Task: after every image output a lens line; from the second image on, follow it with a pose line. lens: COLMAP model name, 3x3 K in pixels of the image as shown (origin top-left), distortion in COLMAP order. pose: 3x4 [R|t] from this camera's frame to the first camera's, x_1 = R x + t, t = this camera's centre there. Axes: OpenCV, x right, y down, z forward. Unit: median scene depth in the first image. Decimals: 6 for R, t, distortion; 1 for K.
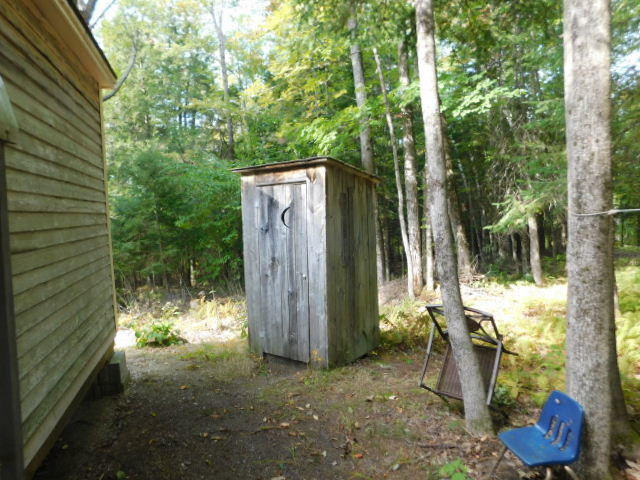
lens RADIAL K [[449.5, 0, 320.0], [0, 449.5, 240.0], [0, 0, 1]] dist [-0.048107, -0.000743]
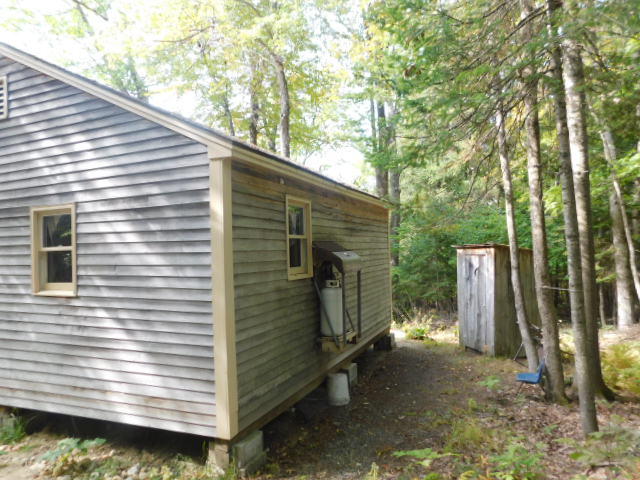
lens RADIAL K [[449.5, 0, 320.0], [0, 449.5, 240.0], [0, 0, 1]] dist [-0.048107, -0.000743]
pose [[0.797940, 0.008909, -0.602671, 0.517819], [-0.046775, 0.997791, -0.047179, -0.068441], [0.600919, 0.065836, 0.796594, -0.872044]]
